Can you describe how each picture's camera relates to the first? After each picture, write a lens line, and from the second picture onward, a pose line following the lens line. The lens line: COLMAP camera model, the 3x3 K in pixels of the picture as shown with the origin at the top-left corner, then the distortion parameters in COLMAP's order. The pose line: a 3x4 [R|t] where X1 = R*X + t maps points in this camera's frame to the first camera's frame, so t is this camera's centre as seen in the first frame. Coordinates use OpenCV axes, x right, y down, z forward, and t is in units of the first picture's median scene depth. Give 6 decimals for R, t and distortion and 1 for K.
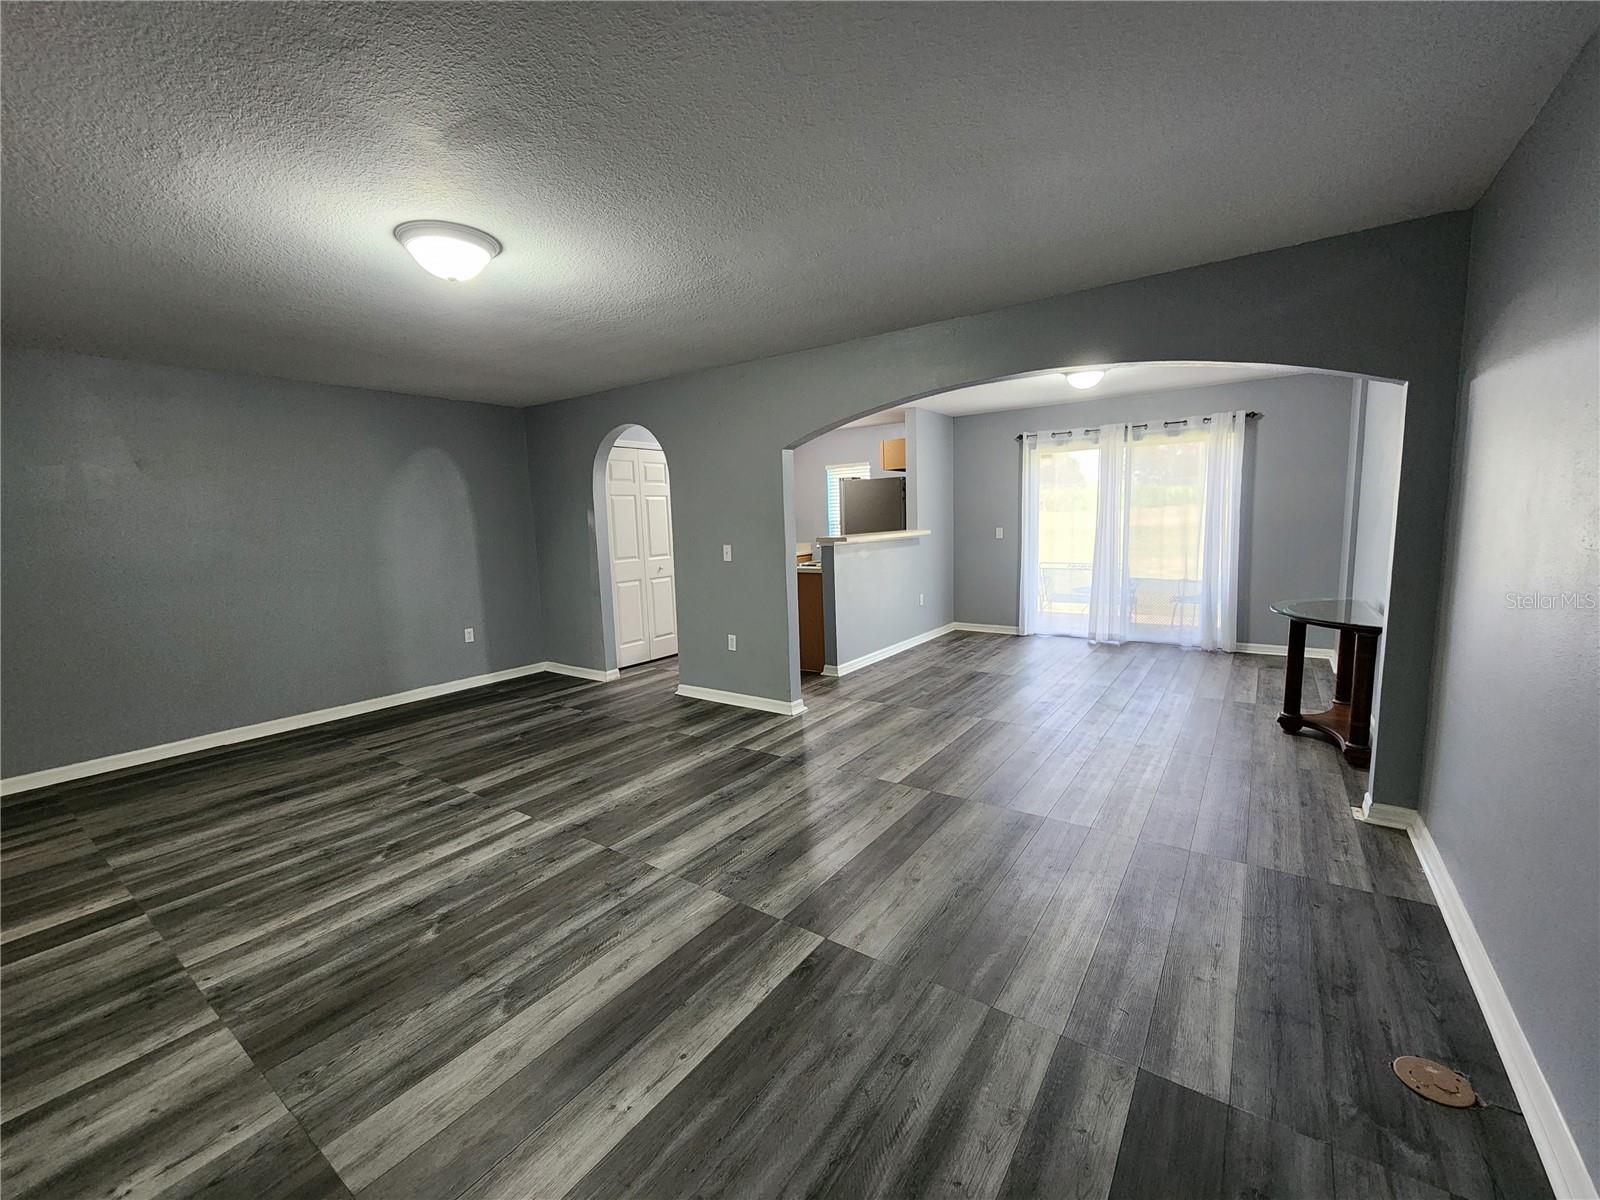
lens RADIAL K [[650.4, 0, 808.9], [0, 650.4, 599.0], [0, 0, 1]] dist [-0.003742, 0.000454]
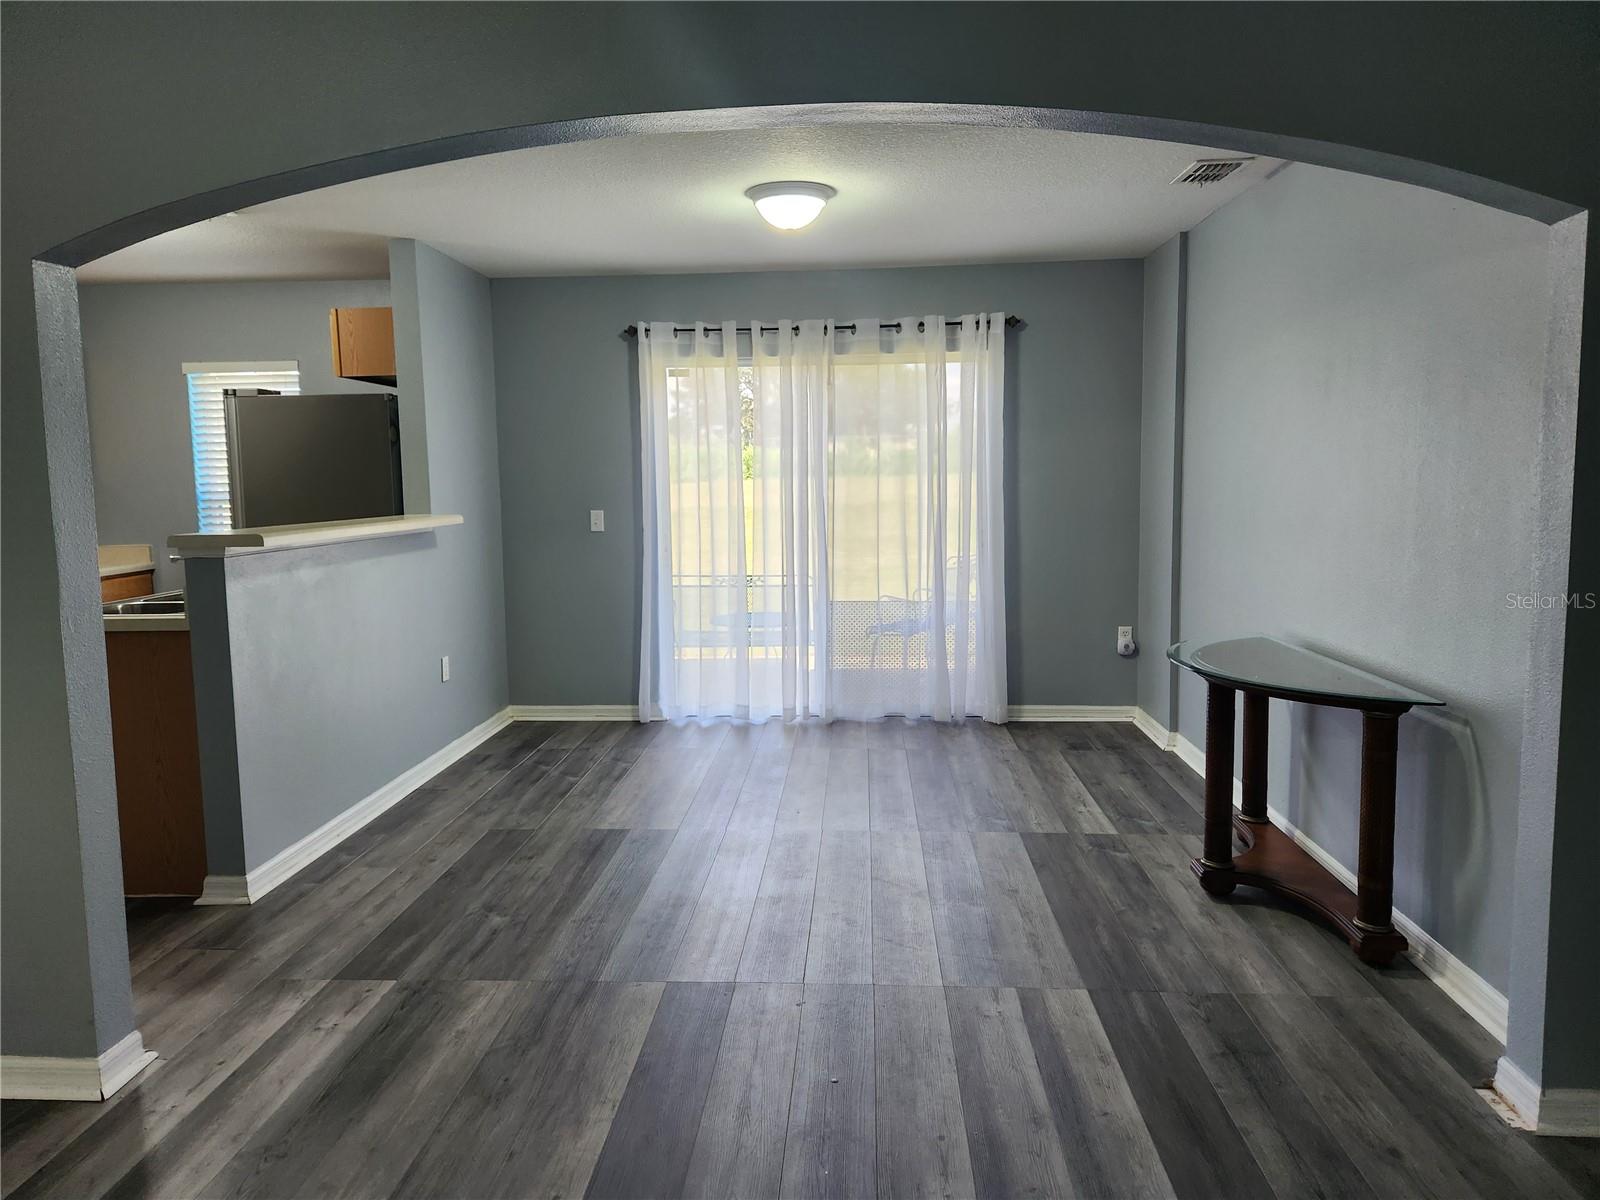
lens RADIAL K [[1065.3, 0, 801.4], [0, 1065.3, 586.8], [0, 0, 1]] dist [0.038633, -0.022733]
pose [[0.852958, -0.034709, 0.520825, -0.000856], [0.052830, 0.998404, -0.019985, -0.036367], [-0.519300, 0.044562, 0.853430, 0.307156]]
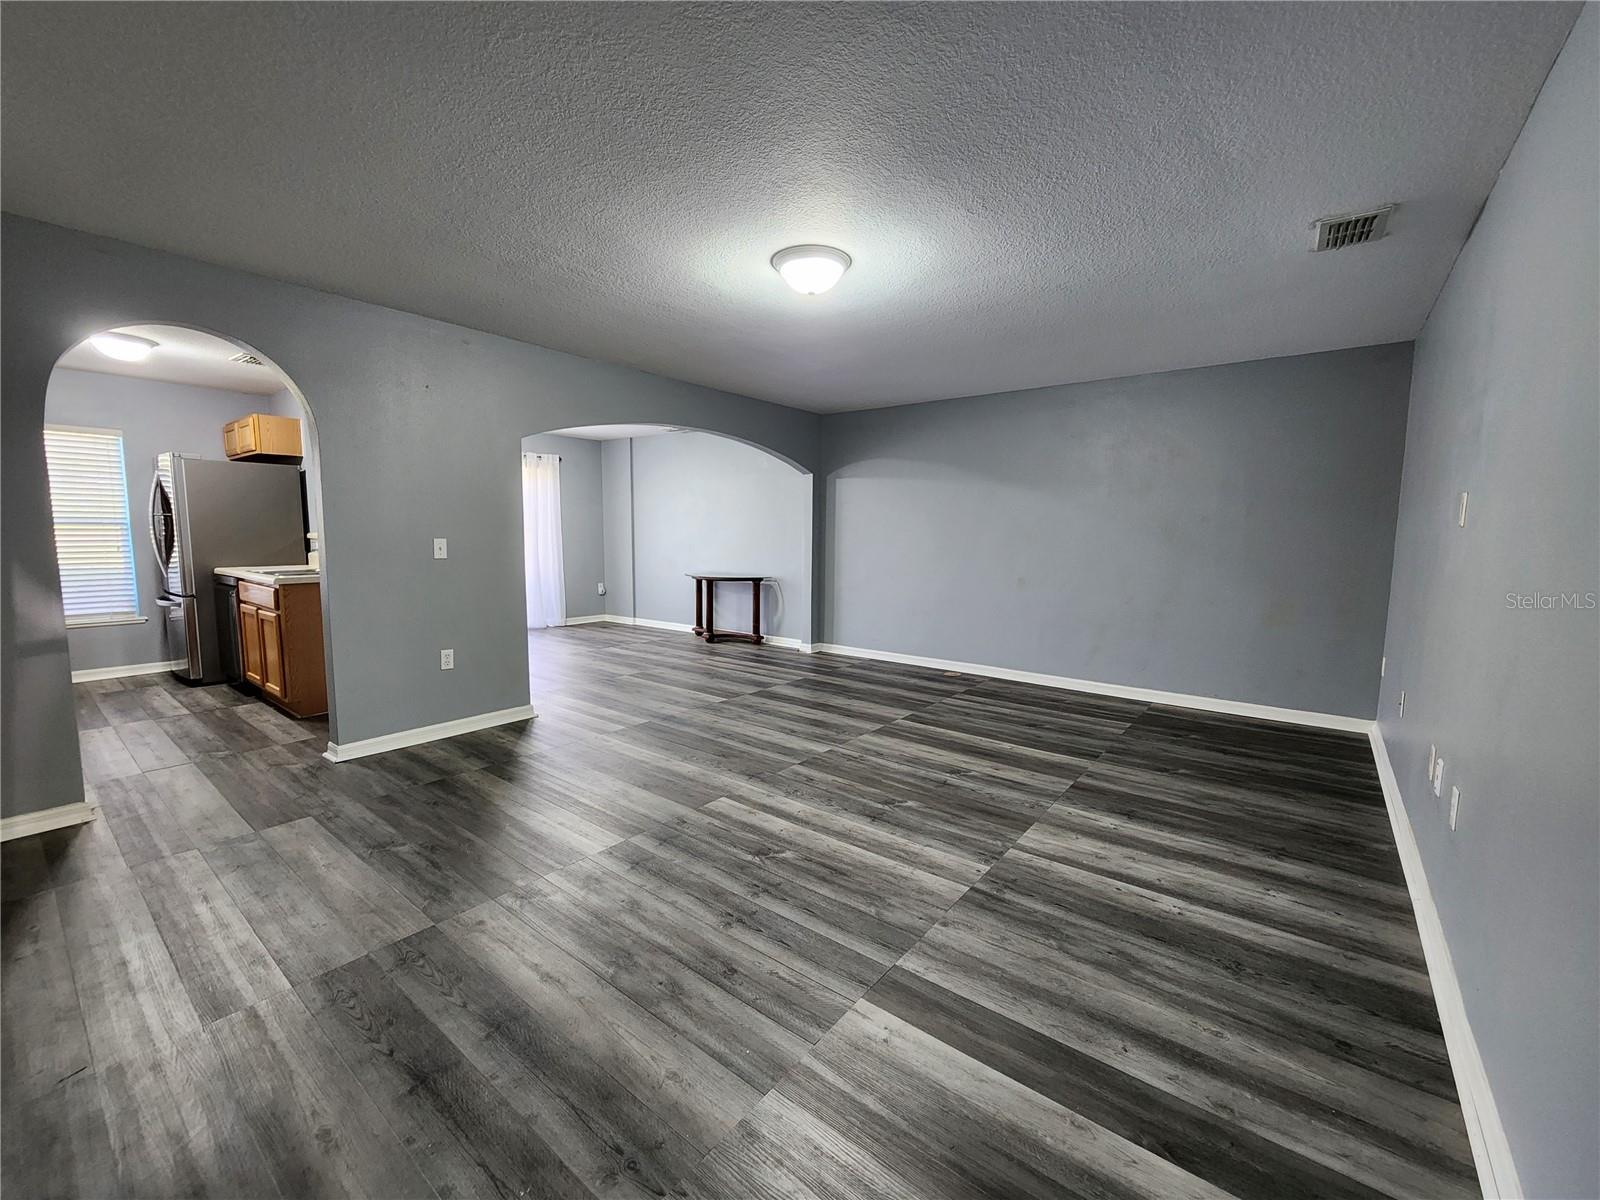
lens RADIAL K [[650.4, 0, 802.3], [0, 650.4, 597.8], [0, 0, 1]] dist [-0.003742, 0.000454]
pose [[0.058582, -0.070157, 0.995814, -0.794771], [0.119423, 0.990856, 0.062783, -0.006035], [-0.991114, 0.115245, 0.066425, 0.450252]]
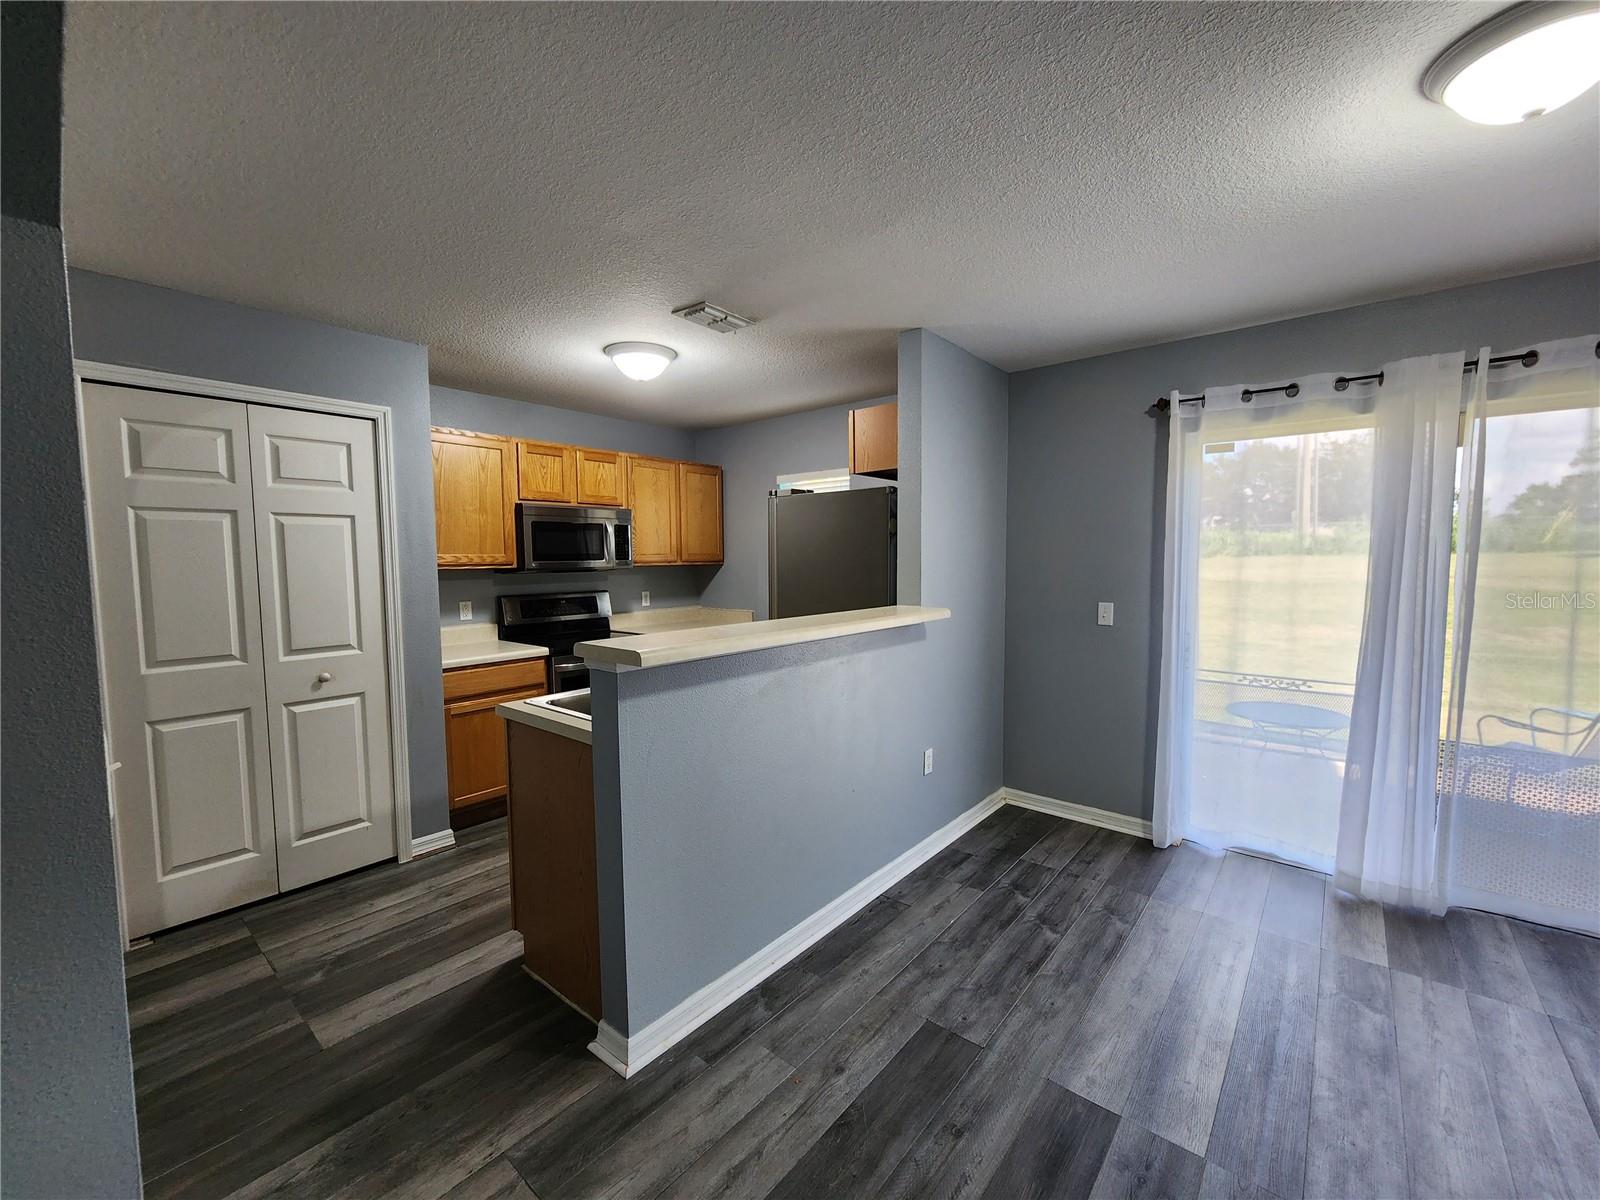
lens RADIAL K [[650.4, 0, 798.7], [0, 650.4, 601.9], [0, 0, 1]] dist [-0.003742, 0.000454]
pose [[0.995243, 0.031158, -0.092309, 0.160102], [-0.036094, 0.997980, -0.052286, -0.106595], [0.090494, 0.055369, 0.994357, 0.709272]]
